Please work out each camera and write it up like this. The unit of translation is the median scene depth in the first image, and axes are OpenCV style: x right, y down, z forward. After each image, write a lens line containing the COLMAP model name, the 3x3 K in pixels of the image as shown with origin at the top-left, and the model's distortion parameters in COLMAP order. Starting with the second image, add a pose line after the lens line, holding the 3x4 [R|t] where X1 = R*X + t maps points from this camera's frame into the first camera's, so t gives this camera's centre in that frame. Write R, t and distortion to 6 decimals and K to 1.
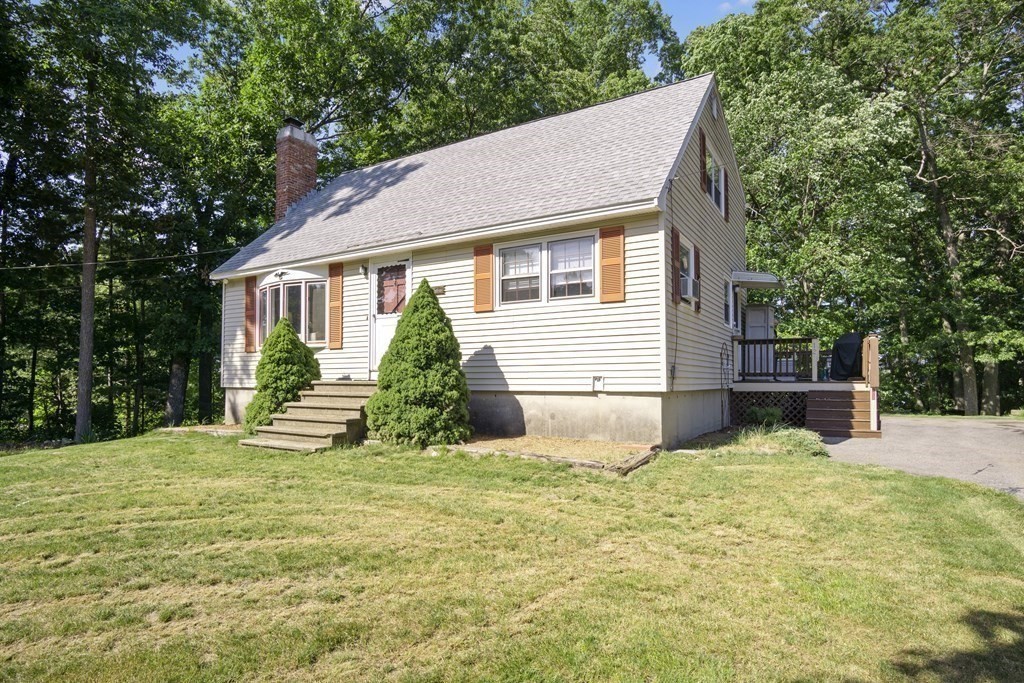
lens RADIAL K [[552.0, 0, 519.5], [0, 552.0, 376.6], [0, 0, 1]] dist [-0.015325, -0.000836]
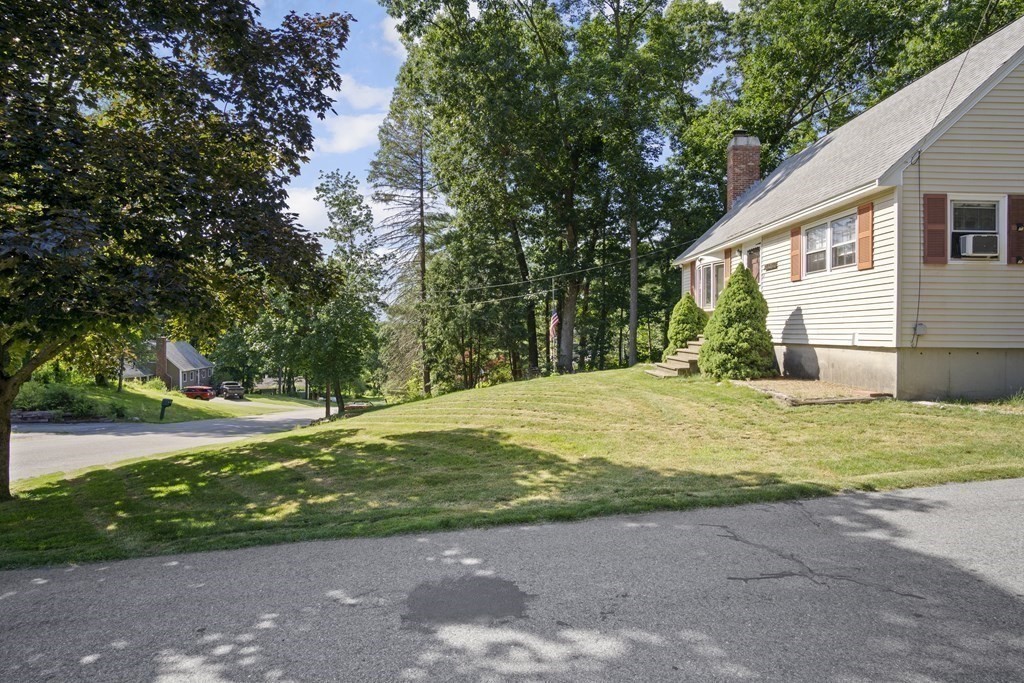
lens RADIAL K [[552.0, 0, 511.2], [0, 552.0, 341.7], [0, 0, 1]] dist [-0.015325, -0.000836]
pose [[0.521686, 0.019211, -0.852921, 0.678654], [0.000942, 0.999733, 0.023094, -0.008586], [0.853137, -0.012851, 0.521528, -0.213152]]
